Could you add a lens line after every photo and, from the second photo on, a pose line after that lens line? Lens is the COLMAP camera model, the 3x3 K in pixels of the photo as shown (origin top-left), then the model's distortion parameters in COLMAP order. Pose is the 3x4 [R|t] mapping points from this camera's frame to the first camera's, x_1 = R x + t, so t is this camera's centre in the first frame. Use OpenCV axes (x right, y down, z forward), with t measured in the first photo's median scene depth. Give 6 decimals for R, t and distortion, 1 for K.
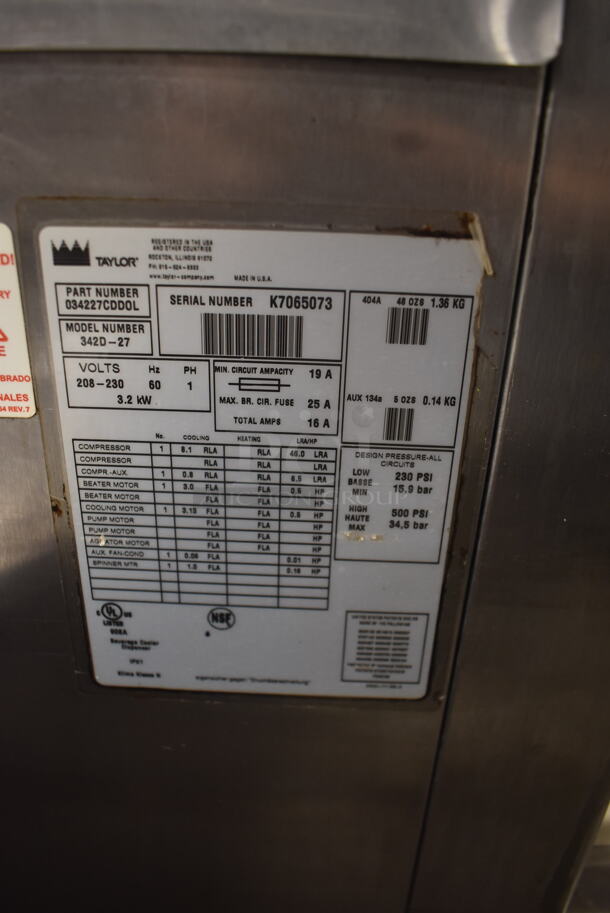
lens RADIAL K [[701.4, 0, 304.4], [0, 701.4, 456.4], [0, 0, 1]] dist [-0.093860, 0.015987]
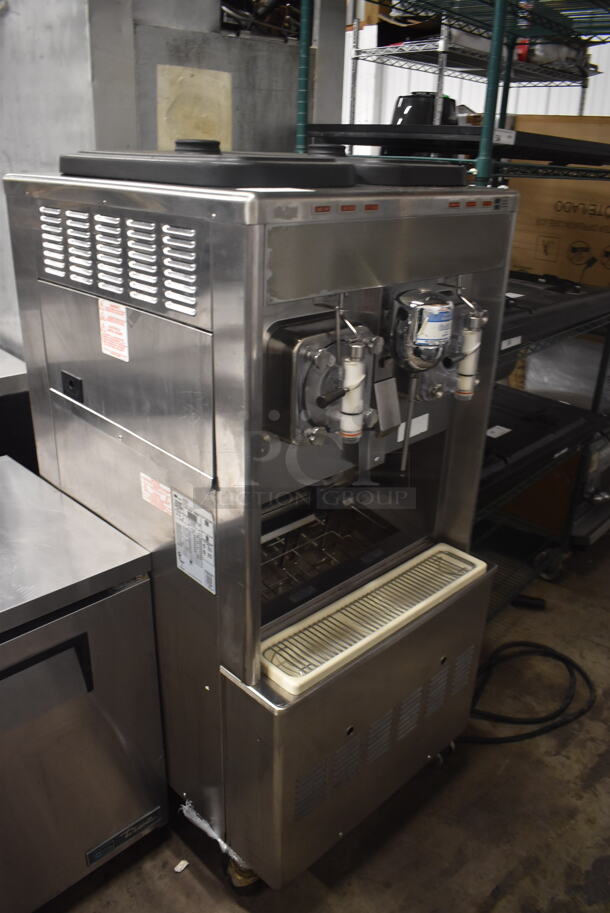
lens RADIAL K [[701.4, 0, 306.5], [0, 701.4, 458.6], [0, 0, 1]] dist [-0.093860, 0.015987]
pose [[0.714494, 0.271256, -0.644917, 4.127752], [-0.297477, 0.952094, 0.070887, -1.285043], [0.633250, 0.141200, 0.760958, -2.883588]]
